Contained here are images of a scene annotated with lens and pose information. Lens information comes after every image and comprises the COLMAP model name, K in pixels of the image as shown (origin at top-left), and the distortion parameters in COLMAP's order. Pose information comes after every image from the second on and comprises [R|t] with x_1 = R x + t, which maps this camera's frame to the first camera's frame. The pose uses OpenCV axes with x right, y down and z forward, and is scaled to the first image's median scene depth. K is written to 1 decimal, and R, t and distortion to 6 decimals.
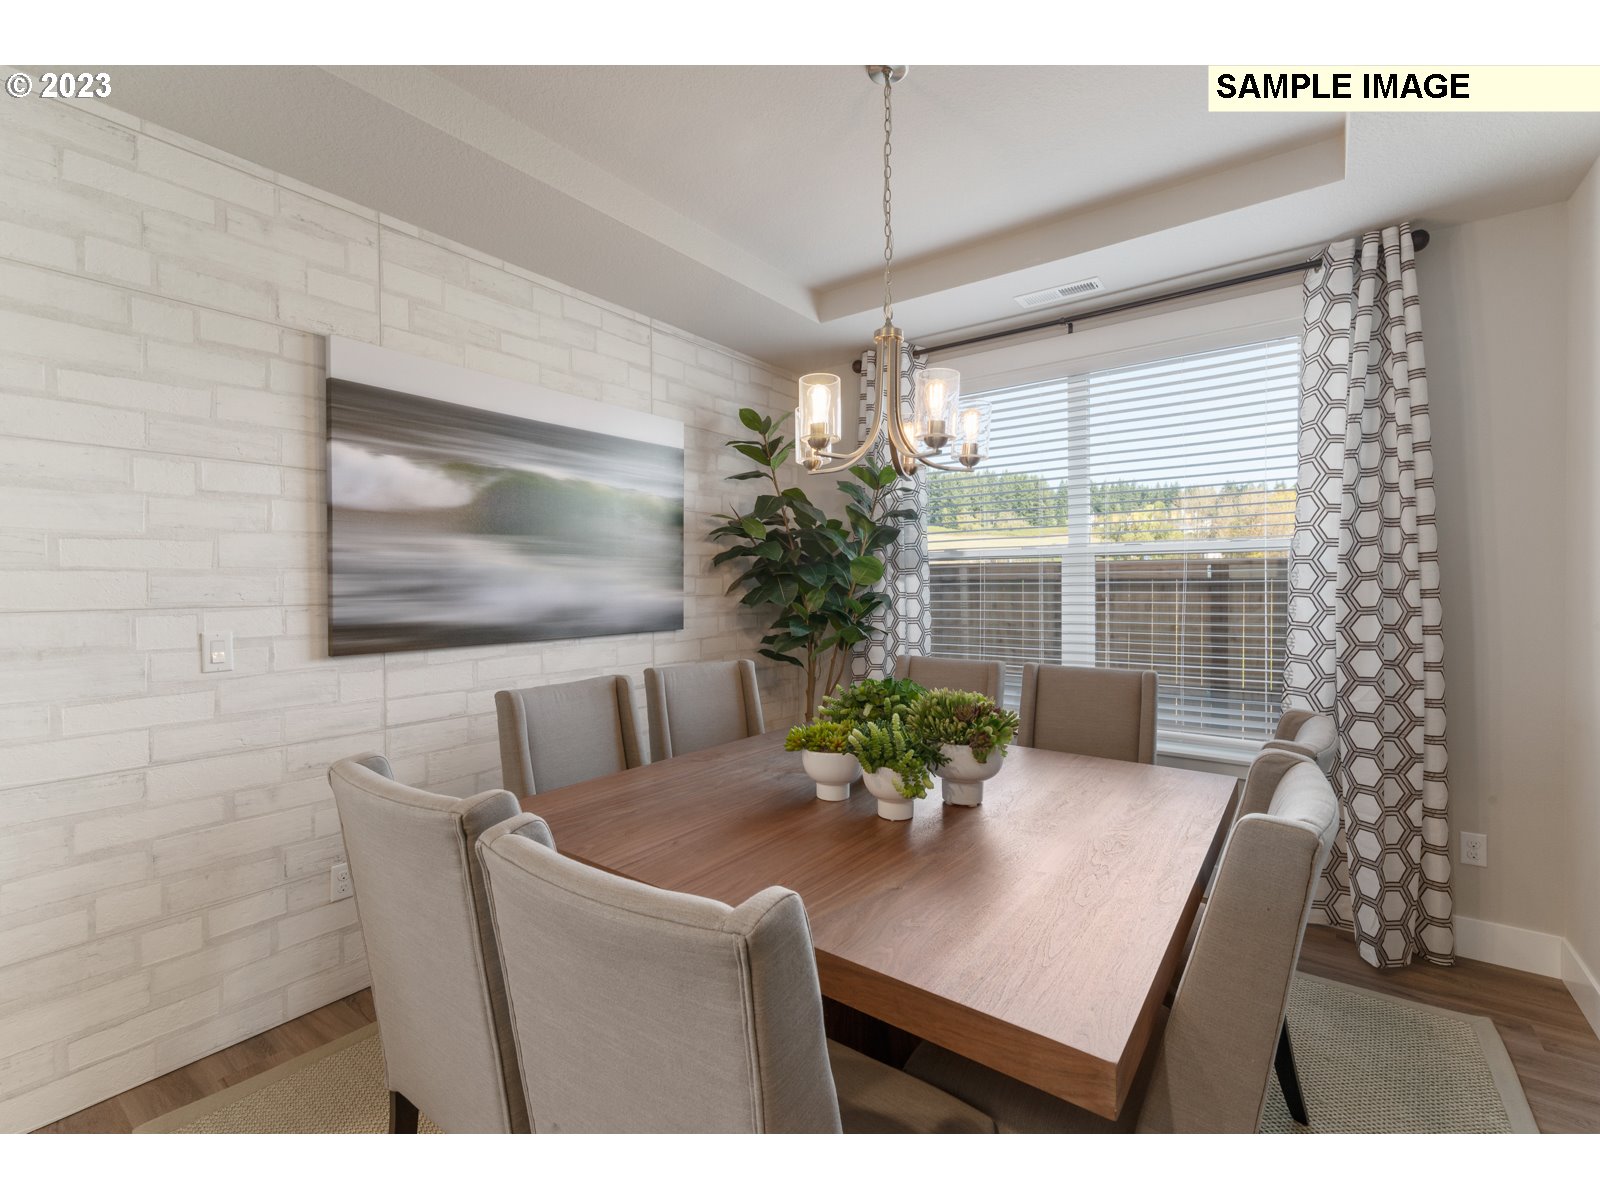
lens RADIAL K [[696.7, 0, 802.9], [0, 696.7, 591.4], [0, 0, 1]] dist [0.003220, -0.000080]
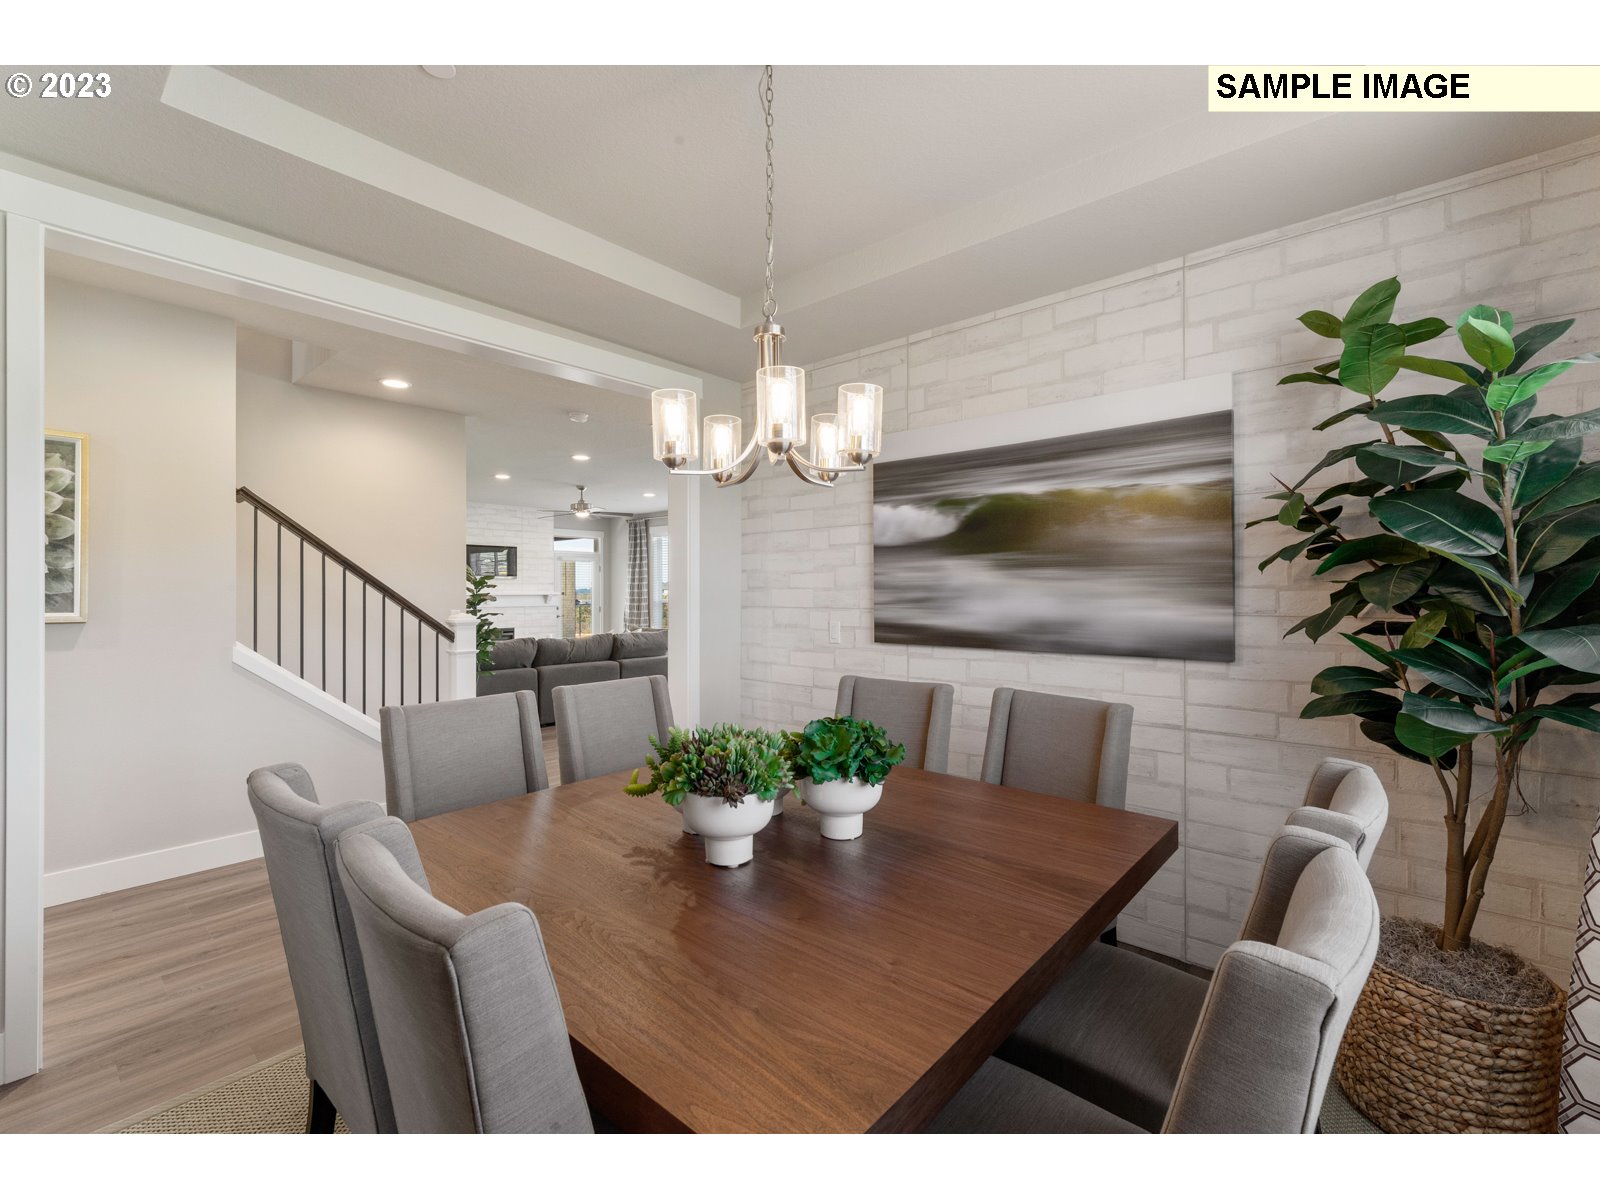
lens RADIAL K [[696.7, 0, 802.9], [0, 696.7, 591.4], [0, 0, 1]] dist [0.003220, -0.000080]
pose [[-0.080467, 0.005679, -0.996741, 0.764979], [-0.008938, 0.999939, 0.006419, -0.024951], [0.996717, 0.009425, -0.080411, 0.827458]]
